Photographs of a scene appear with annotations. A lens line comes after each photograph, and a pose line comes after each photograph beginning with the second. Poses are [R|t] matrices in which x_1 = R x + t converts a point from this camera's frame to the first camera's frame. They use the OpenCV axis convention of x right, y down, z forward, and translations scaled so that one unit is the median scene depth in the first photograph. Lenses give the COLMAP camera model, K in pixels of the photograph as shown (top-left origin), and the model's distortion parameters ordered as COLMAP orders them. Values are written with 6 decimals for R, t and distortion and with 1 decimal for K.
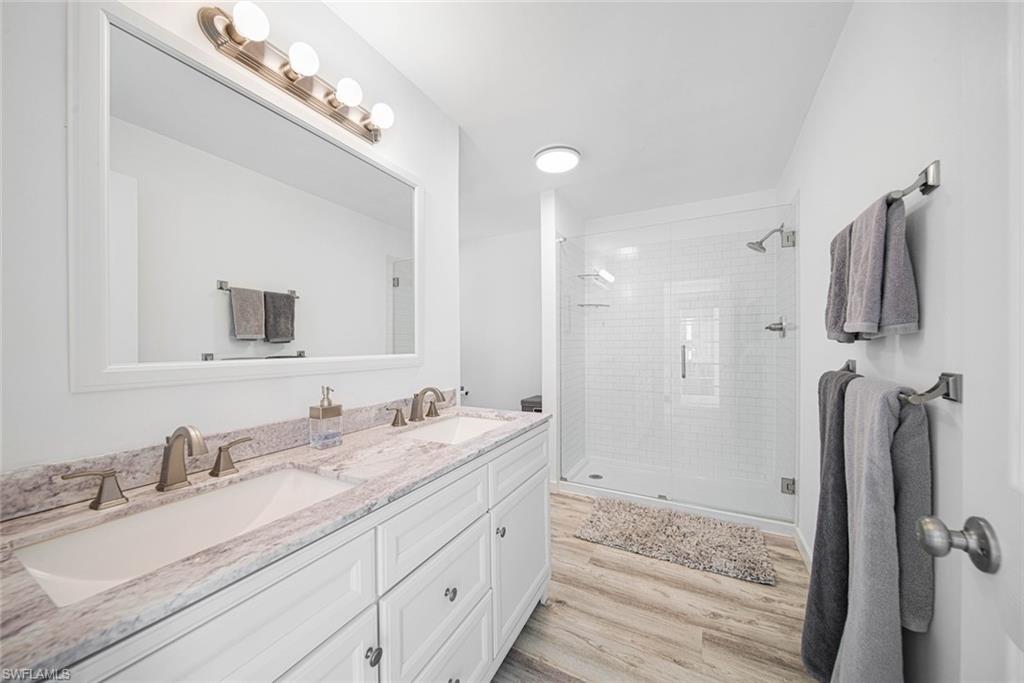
lens RADIAL K [[356.6, 0, 508.1], [0, 356.6, 347.0], [0, 0, 1]] dist [0.002056, -0.003294]
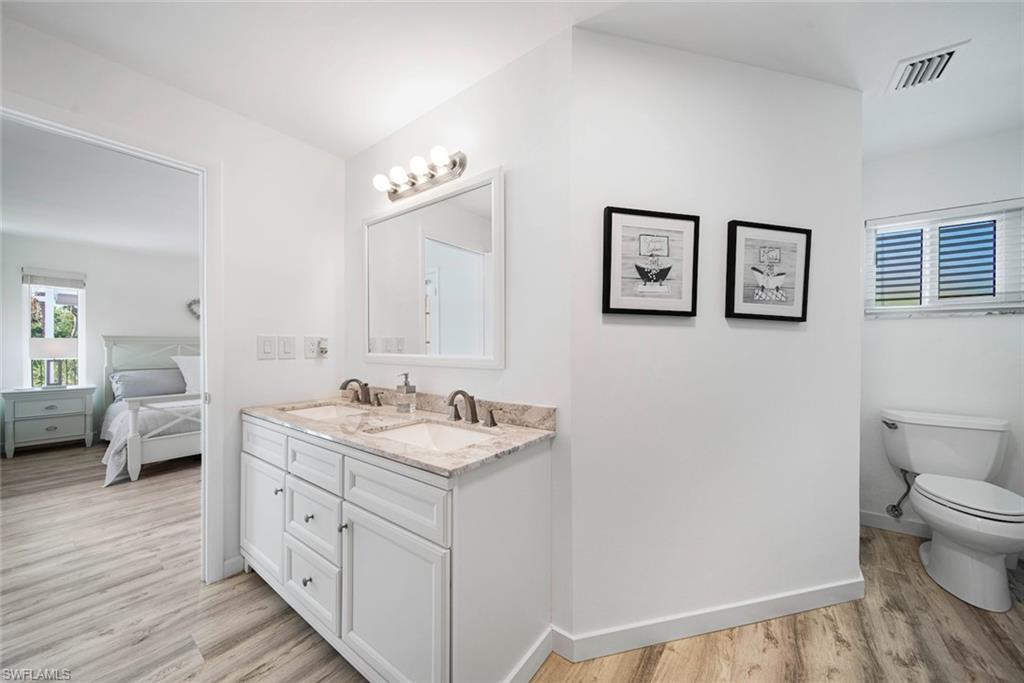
lens RADIAL K [[356.6, 0, 508.1], [0, 356.6, 347.0], [0, 0, 1]] dist [0.002056, -0.003294]
pose [[-0.158696, 0.010847, -0.987268, 0.898455], [-0.004400, 0.999922, 0.011693, -0.021014], [0.987318, 0.006200, -0.158636, 1.589709]]
